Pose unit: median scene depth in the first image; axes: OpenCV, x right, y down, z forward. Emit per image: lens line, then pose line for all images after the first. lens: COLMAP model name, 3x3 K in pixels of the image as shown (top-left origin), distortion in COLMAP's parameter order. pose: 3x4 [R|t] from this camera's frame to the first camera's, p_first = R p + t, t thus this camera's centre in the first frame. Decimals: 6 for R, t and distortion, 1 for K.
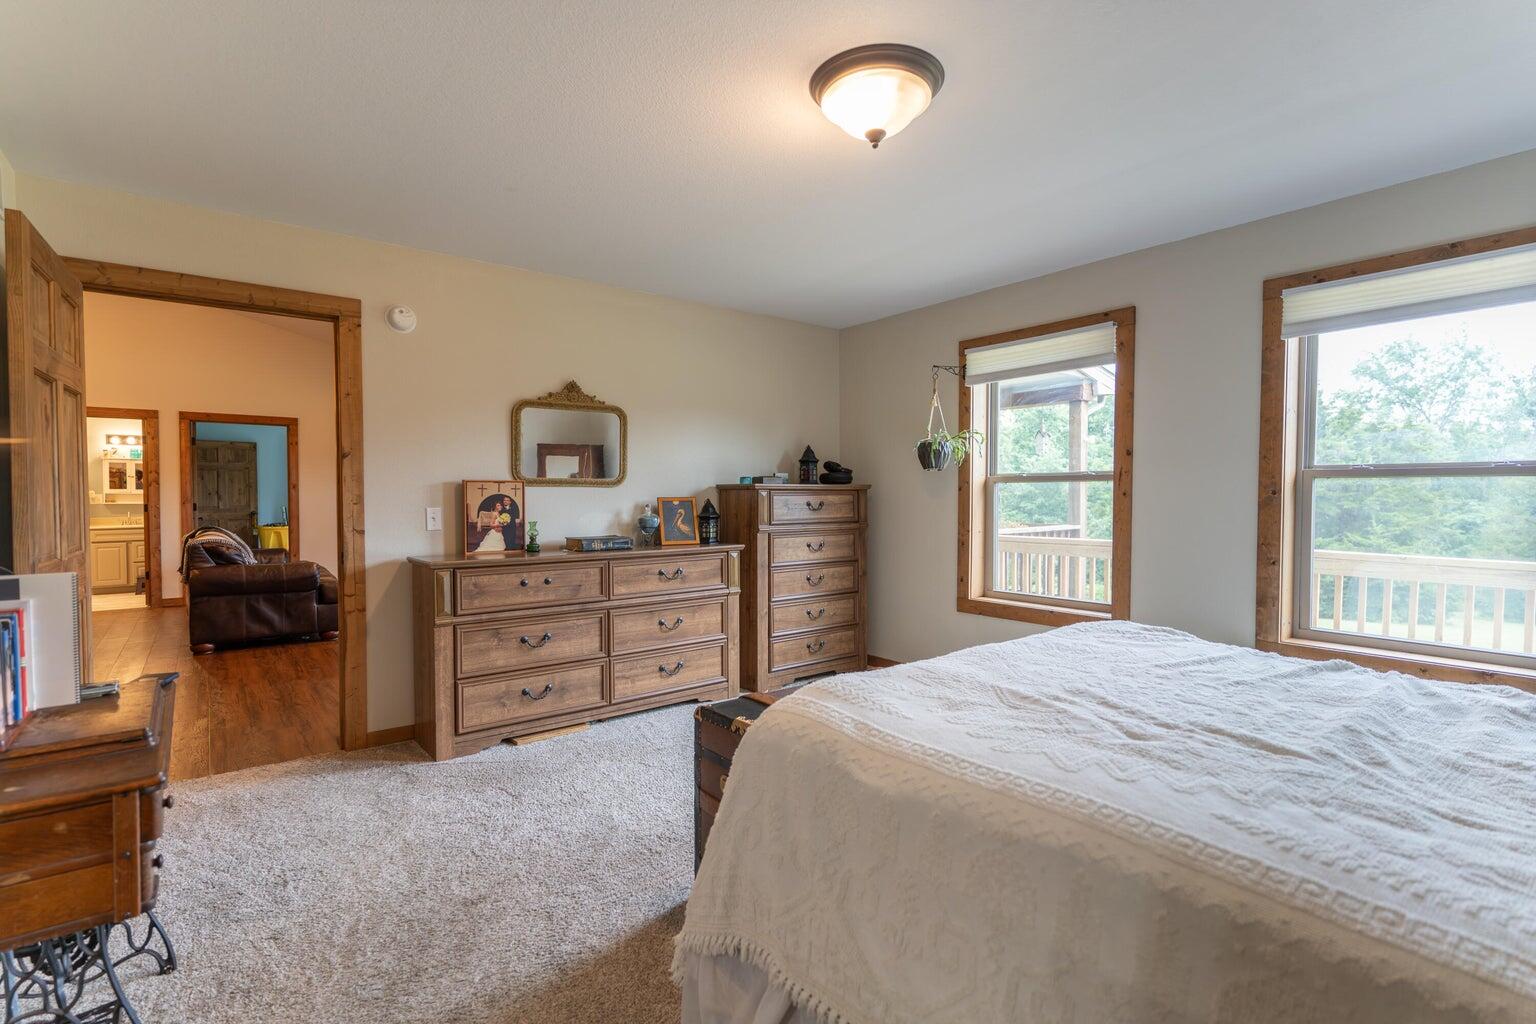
lens RADIAL K [[728.9, 0, 769.4], [0, 728.9, 511.9], [0, 0, 1]] dist [0.001503, -0.000635]
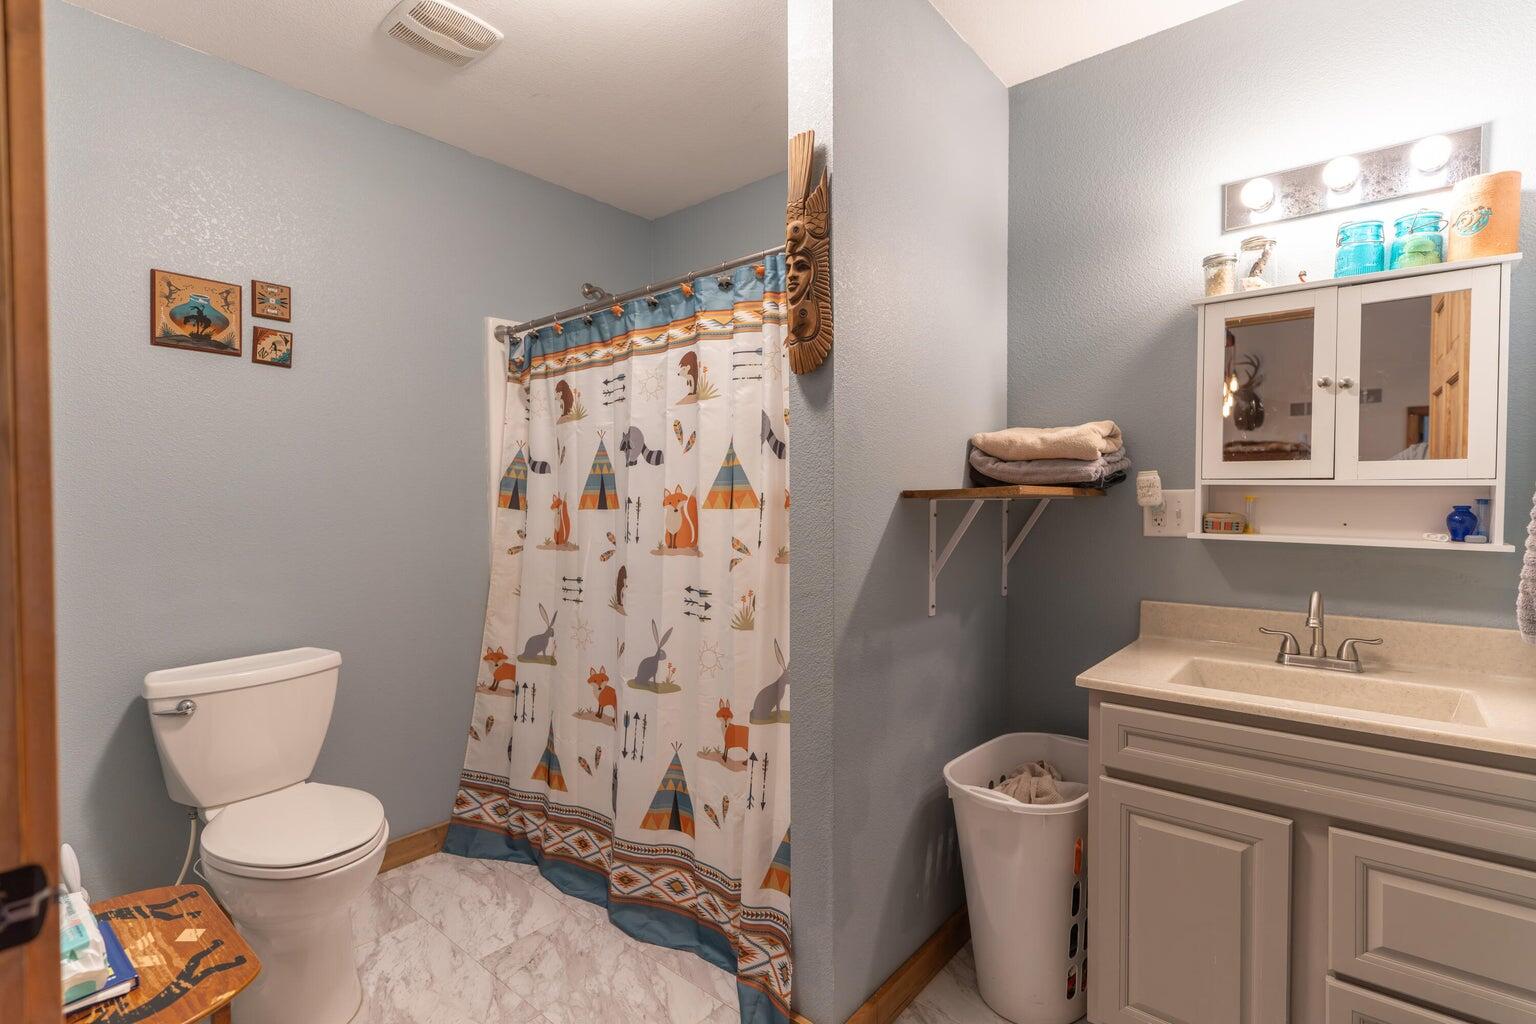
lens RADIAL K [[728.9, 0, 768.8], [0, 728.9, 511.7], [0, 0, 1]] dist [0.001503, -0.000635]
pose [[0.207630, 0.016112, -0.978075, -0.747137], [-0.024541, 0.999635, 0.011258, -0.017833], [0.977900, 0.021665, 0.207950, 0.848331]]
